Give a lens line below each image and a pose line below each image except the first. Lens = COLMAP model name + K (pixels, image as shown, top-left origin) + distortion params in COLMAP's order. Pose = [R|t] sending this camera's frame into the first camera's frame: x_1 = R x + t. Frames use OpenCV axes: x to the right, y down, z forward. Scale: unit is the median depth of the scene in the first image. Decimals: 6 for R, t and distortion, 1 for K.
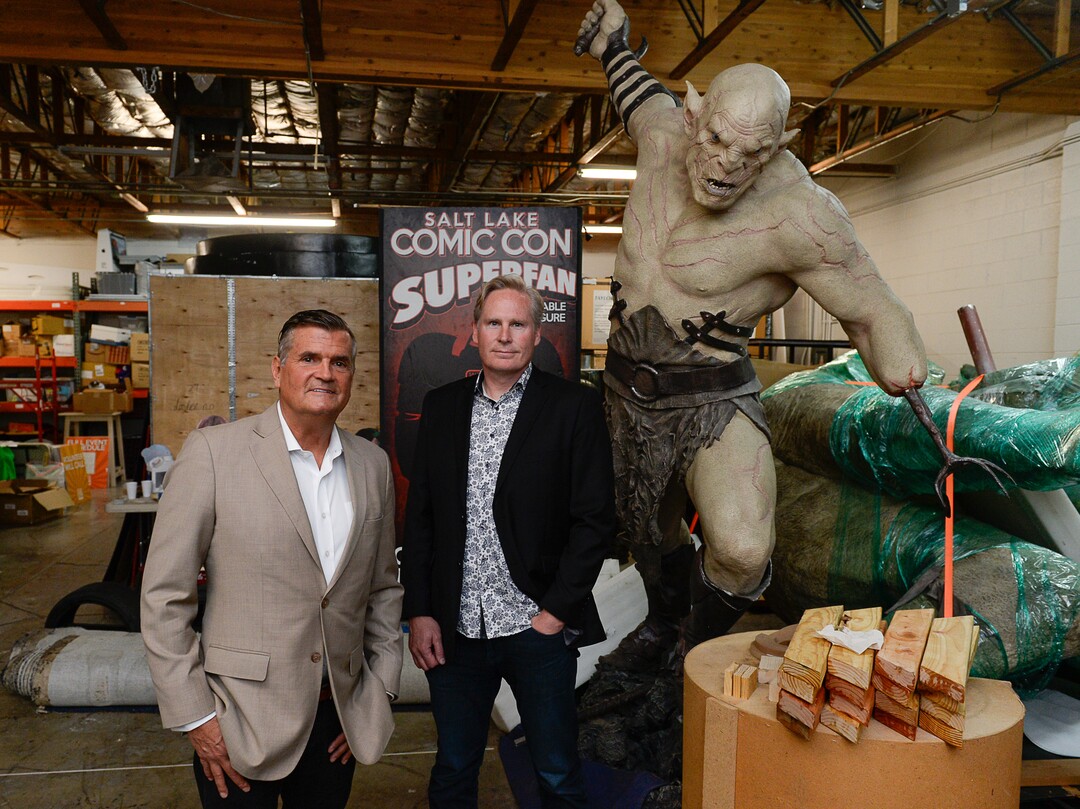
lens RADIAL K [[969.8, 0, 538.0], [0, 969.8, 401.8], [0, 0, 1]] dist [0.028357, -0.018428]
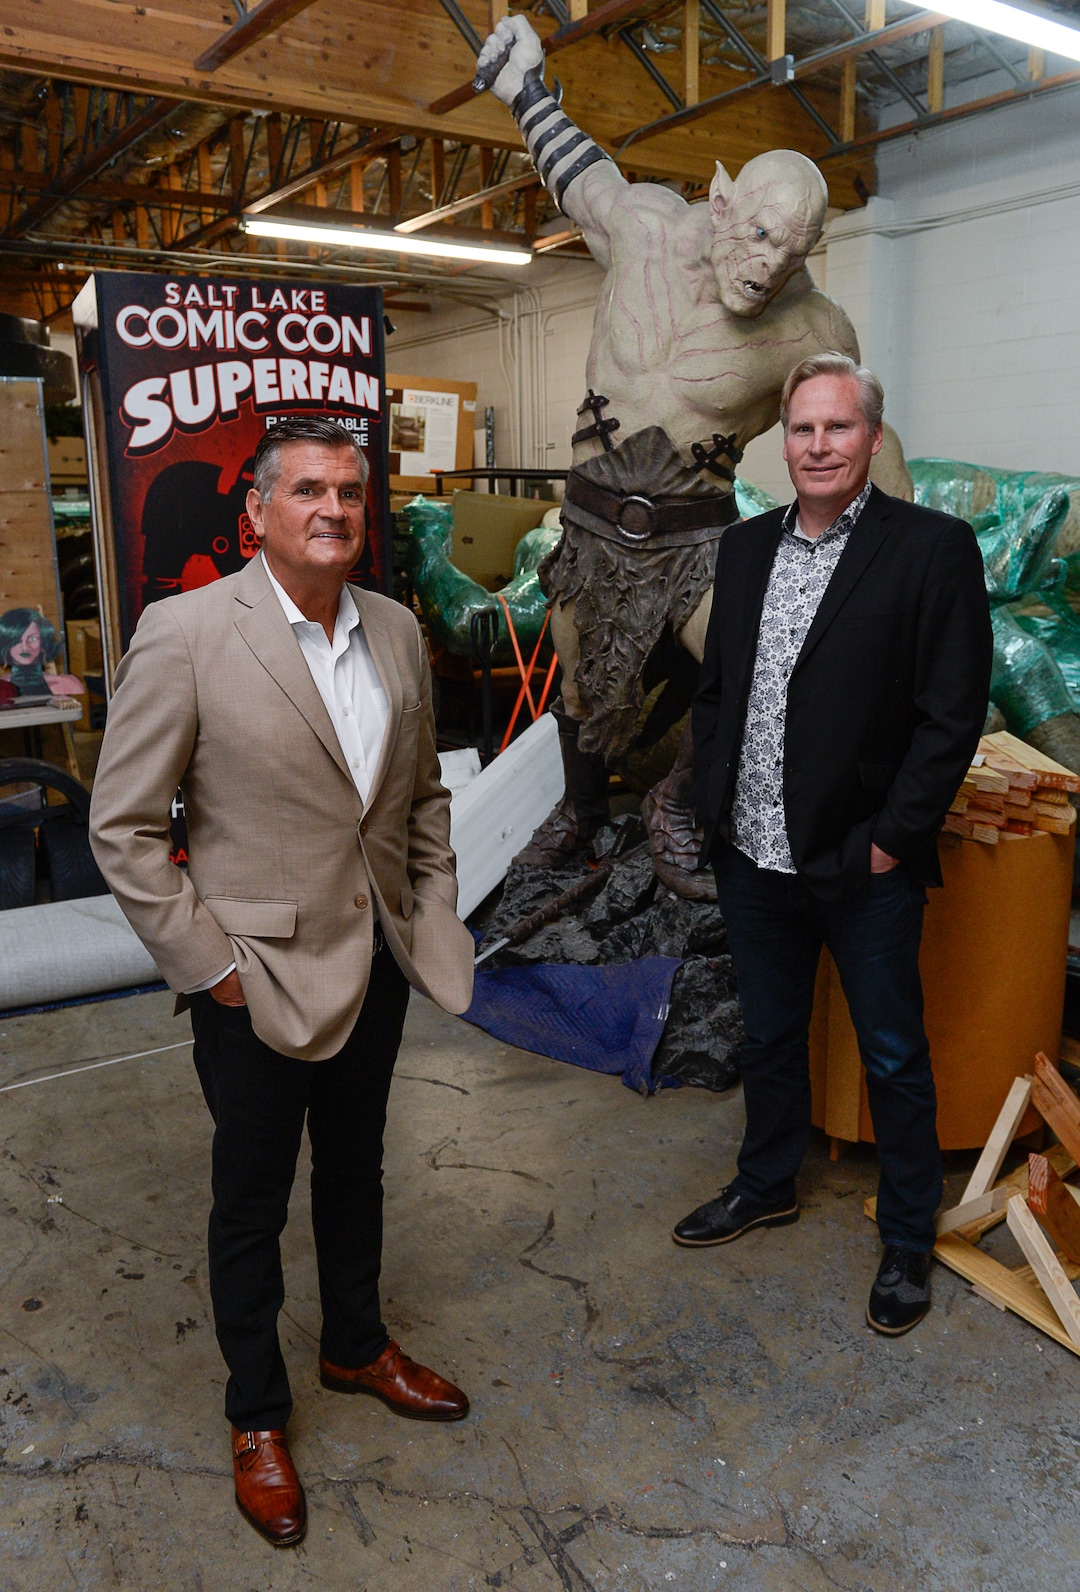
lens RADIAL K [[1455.3, 0, 540.0], [0, 1455.3, 798.0], [0, 0, 1]] dist [-0.013806, -0.004098]
pose [[0.865396, -0.115377, 0.487625, -0.433333], [0.038866, 0.985654, 0.164240, 0.006641], [-0.499579, -0.123181, 0.857465, -0.062597]]
